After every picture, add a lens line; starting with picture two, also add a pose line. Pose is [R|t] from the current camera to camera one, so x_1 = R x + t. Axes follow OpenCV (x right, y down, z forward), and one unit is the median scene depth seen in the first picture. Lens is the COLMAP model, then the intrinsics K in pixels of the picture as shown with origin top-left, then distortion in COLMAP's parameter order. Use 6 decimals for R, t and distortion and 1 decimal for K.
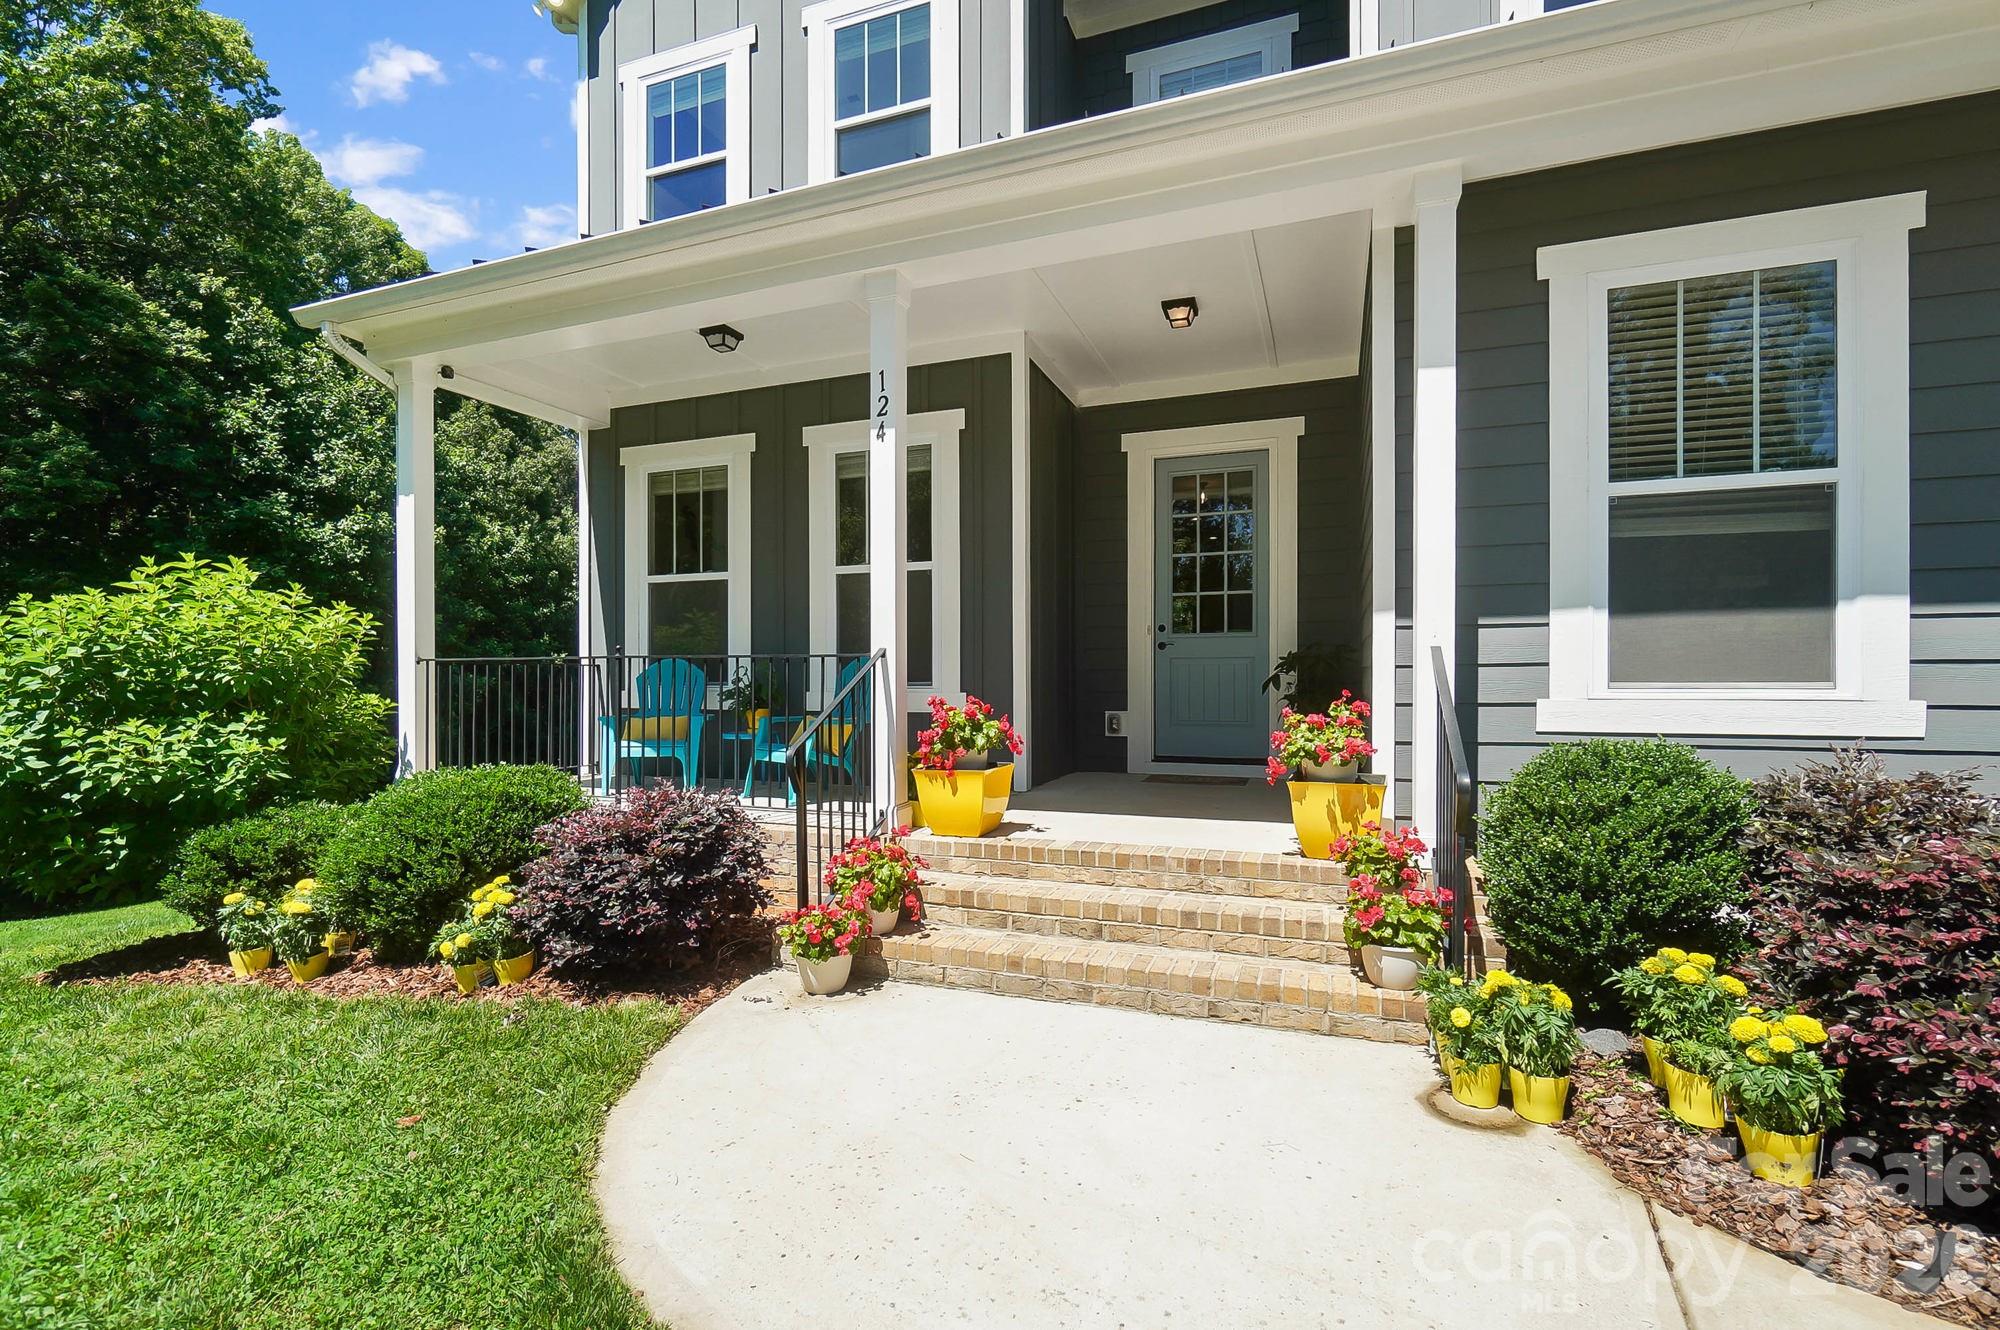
lens RADIAL K [[861.7, 0, 995.2], [0, 861.7, 658.2], [0, 0, 1]] dist [-0.001818, -0.000801]
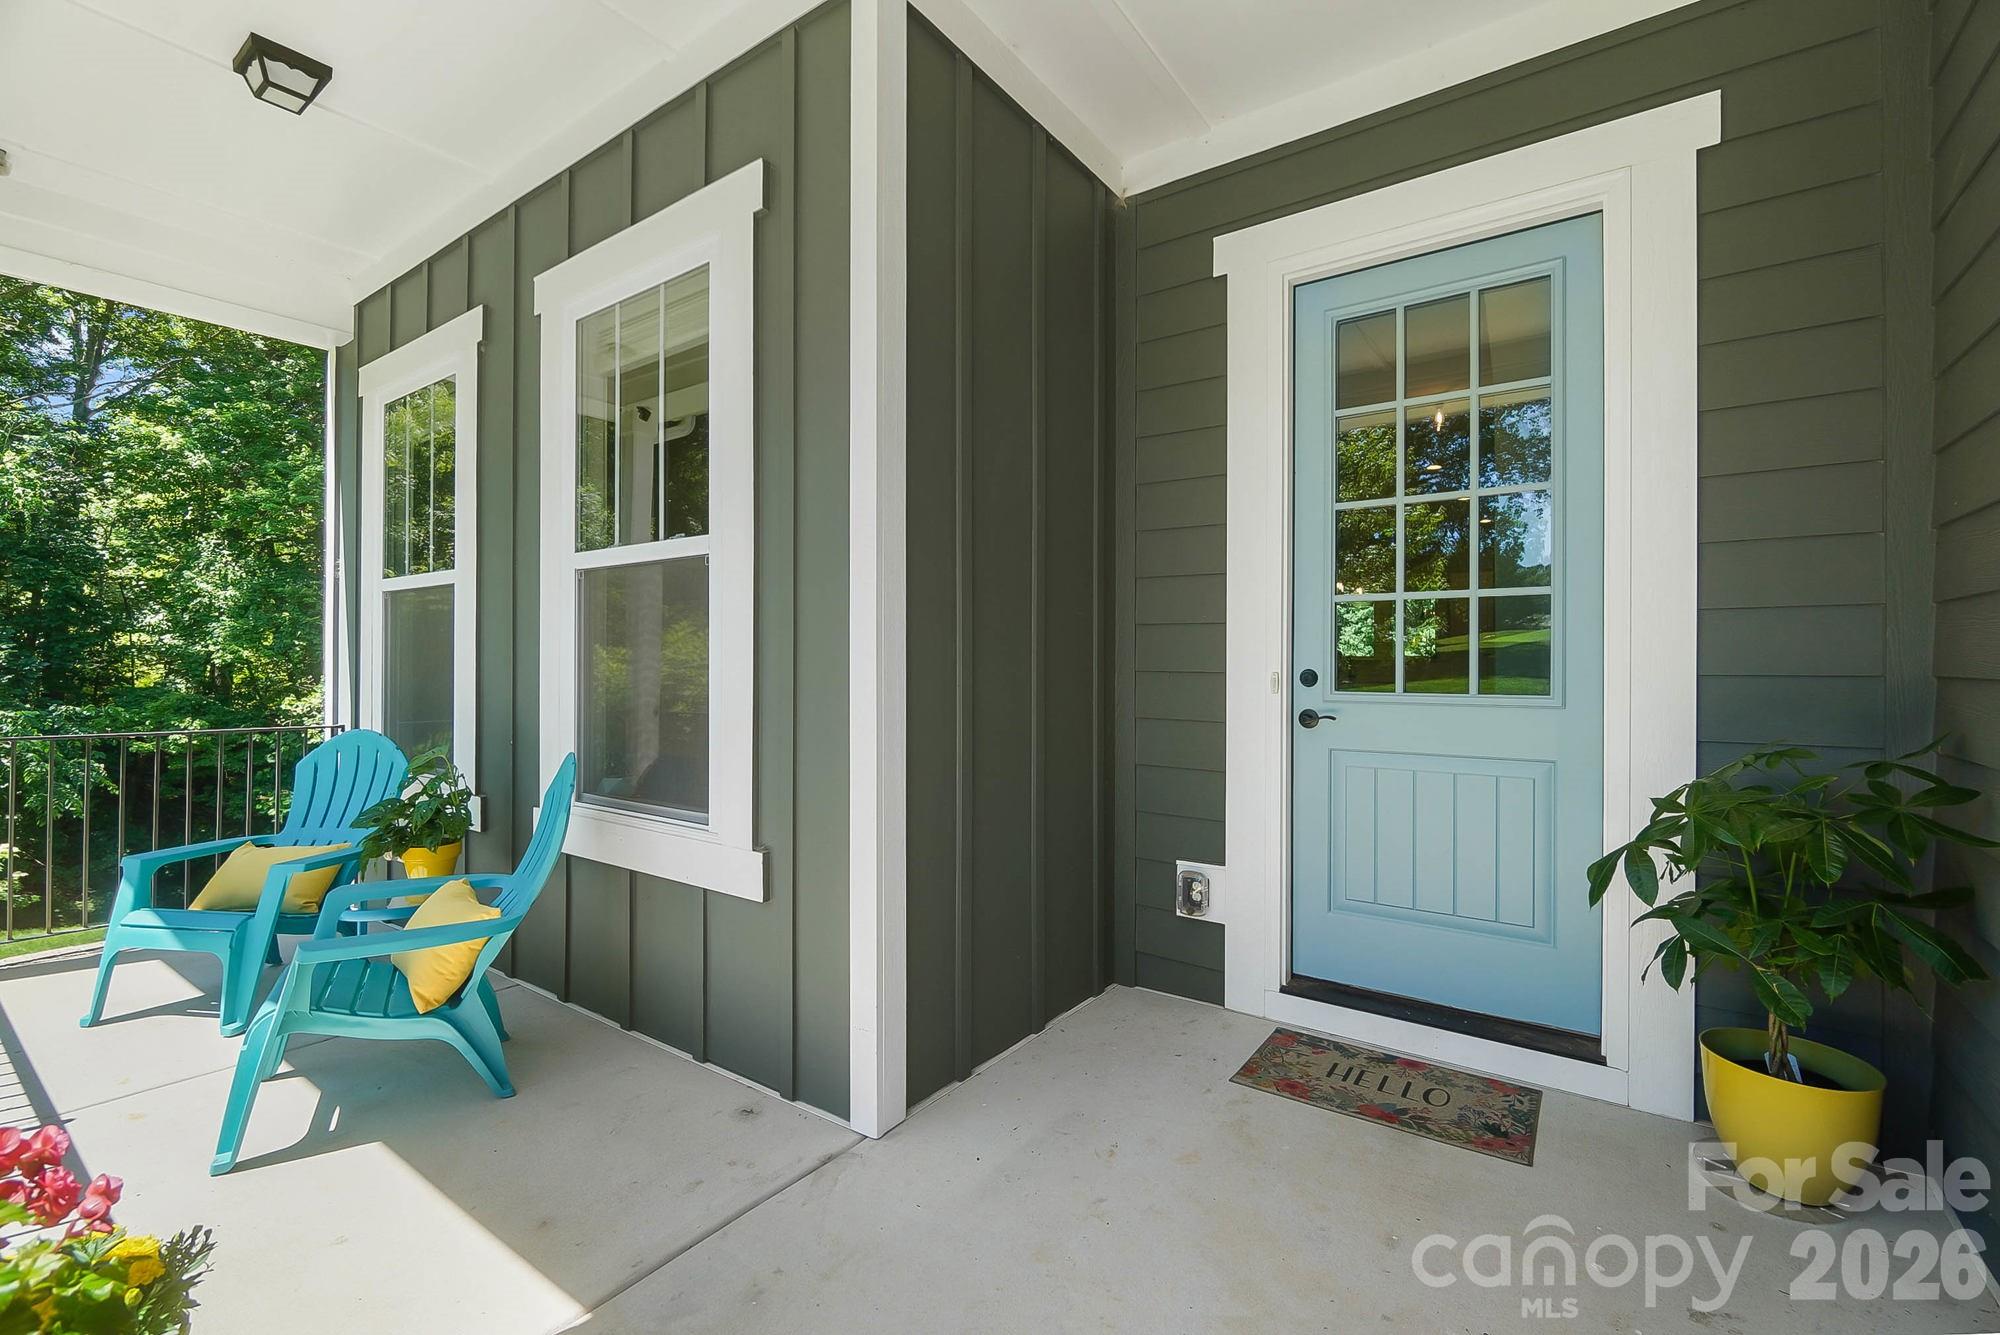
lens RADIAL K [[861.7, 0, 995.2], [0, 861.7, 660.7], [0, 0, 1]] dist [-0.001818, -0.000801]
pose [[0.964913, 0.000858, -0.262568, 0.155384], [0.003856, 0.999841, 0.017437, -0.050705], [0.262541, -0.017838, 0.964756, 0.549024]]
